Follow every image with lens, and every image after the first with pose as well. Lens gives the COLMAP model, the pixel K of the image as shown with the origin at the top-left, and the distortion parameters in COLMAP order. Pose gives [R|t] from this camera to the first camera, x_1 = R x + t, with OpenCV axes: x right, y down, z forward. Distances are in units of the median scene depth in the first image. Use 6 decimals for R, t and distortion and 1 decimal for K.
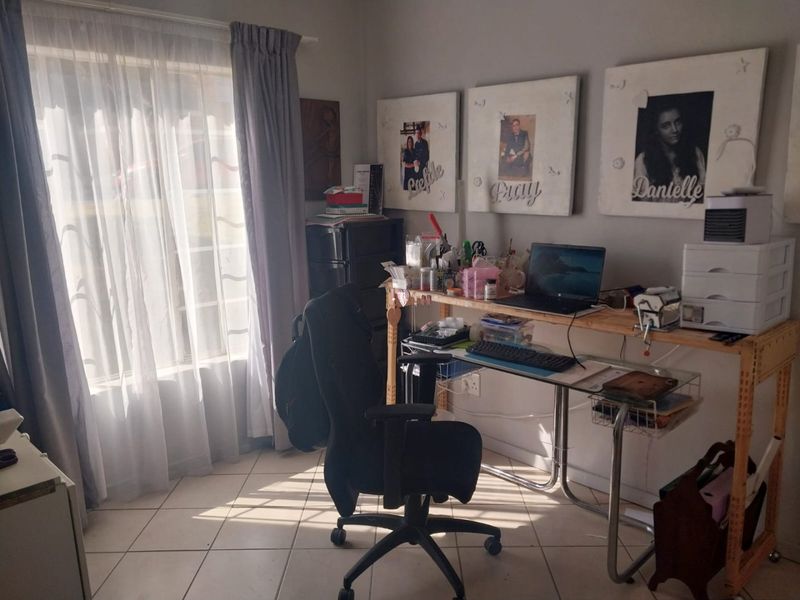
lens RADIAL K [[628.2, 0, 400.0], [0, 628.2, 300.0], [0, 0, 1]] dist [0.010534, 0.001735]
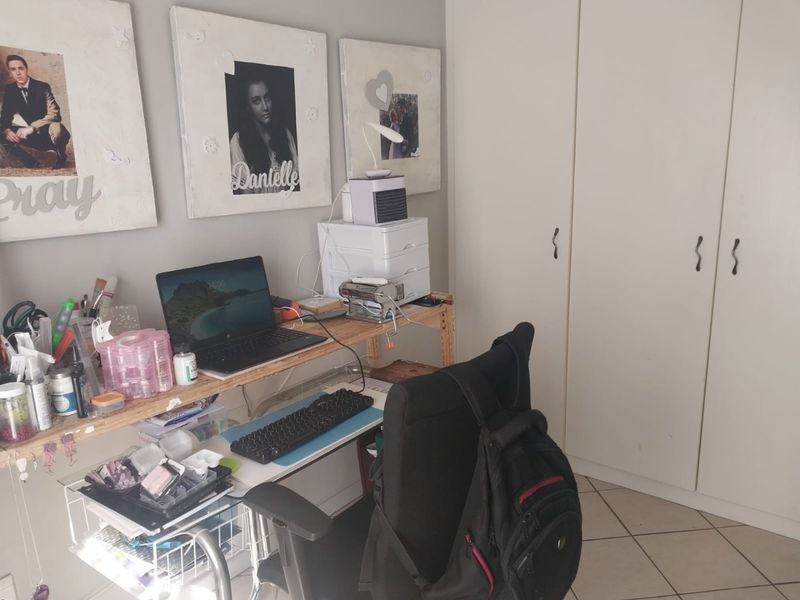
lens RADIAL K [[628.2, 0, 400.0], [0, 628.2, 300.0], [0, 0, 1]] dist [0.010534, 0.001735]
pose [[-0.066366, -0.212356, 0.974936, -0.450815], [0.225394, 0.948644, 0.221972, -0.167336], [-0.972005, 0.234476, -0.015094, 0.880889]]
